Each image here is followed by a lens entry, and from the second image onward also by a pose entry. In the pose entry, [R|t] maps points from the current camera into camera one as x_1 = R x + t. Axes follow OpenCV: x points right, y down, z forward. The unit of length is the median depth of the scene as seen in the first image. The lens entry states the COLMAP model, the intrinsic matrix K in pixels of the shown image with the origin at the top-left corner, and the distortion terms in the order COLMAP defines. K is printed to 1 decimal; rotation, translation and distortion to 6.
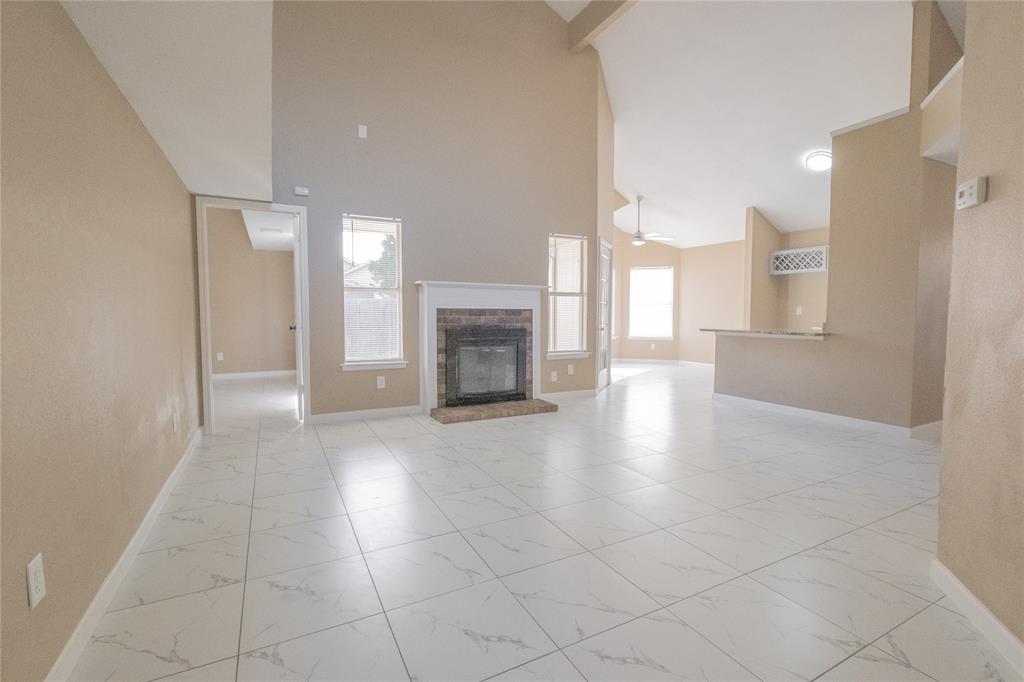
lens RADIAL K [[456.3, 0, 515.7], [0, 456.3, 337.2], [0, 0, 1]] dist [-0.004104, -0.000352]
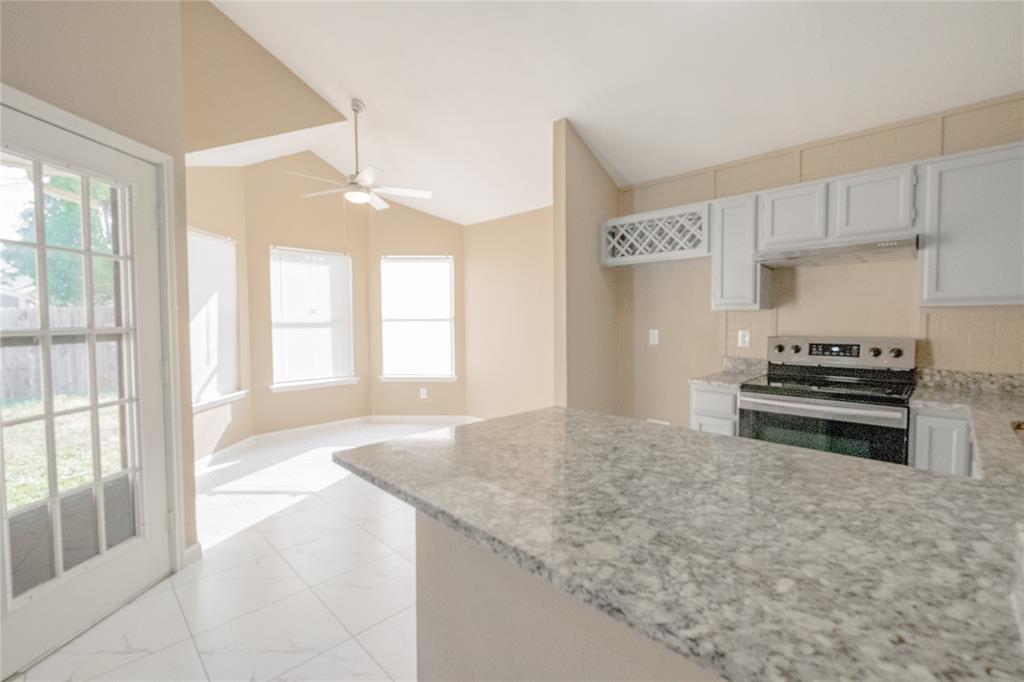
lens RADIAL K [[450.1, 0, 508.9], [0, 450.1, 336.3], [0, 0, 1]] dist [0.000293, 0.000304]
pose [[0.955950, -0.019804, 0.292861, 0.319088], [0.023763, 0.999668, -0.009965, -0.057615], [-0.292567, 0.016485, 0.956103, 0.565616]]
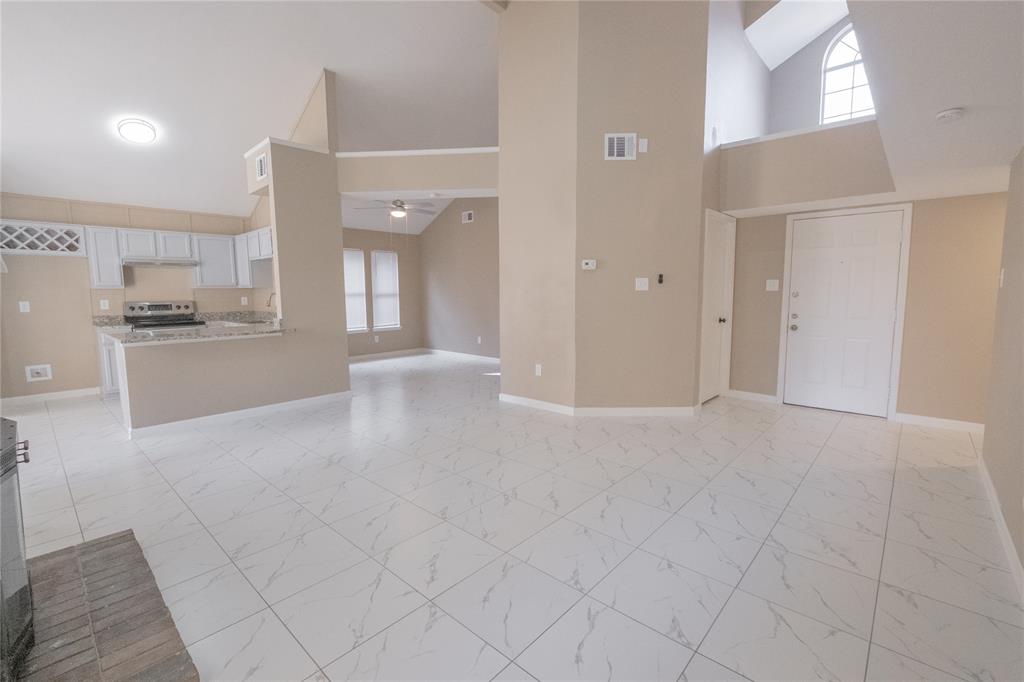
lens RADIAL K [[450.1, 0, 508.9], [0, 450.1, 336.3], [0, 0, 1]] dist [0.000293, 0.000304]
pose [[-0.332723, -0.094554, 0.938272, -0.303929], [0.054890, 0.991332, 0.119366, -0.054599], [-0.941426, 0.091218, -0.324648, 0.515624]]
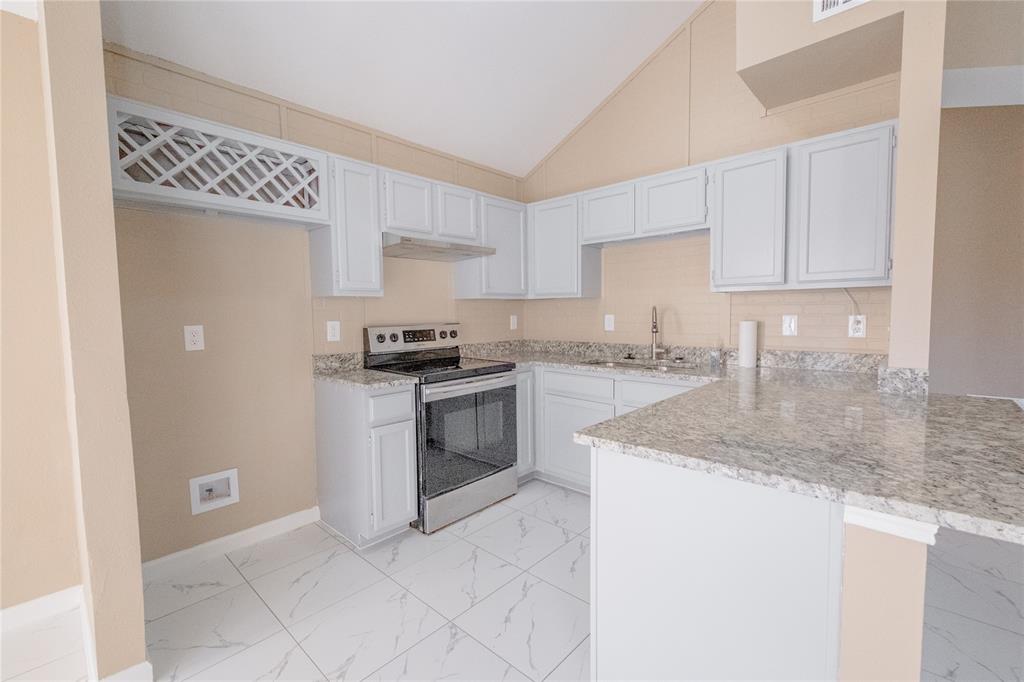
lens RADIAL K [[427.7, 0, 512.0], [0, 427.7, 341.0], [0, 0, 1]] dist [-0.010972, -0.000084]
pose [[-0.344742, -0.063234, 0.936565, 0.285580], [0.058485, 0.994343, 0.088663, -0.068818], [-0.936874, 0.085341, -0.339094, 0.898418]]
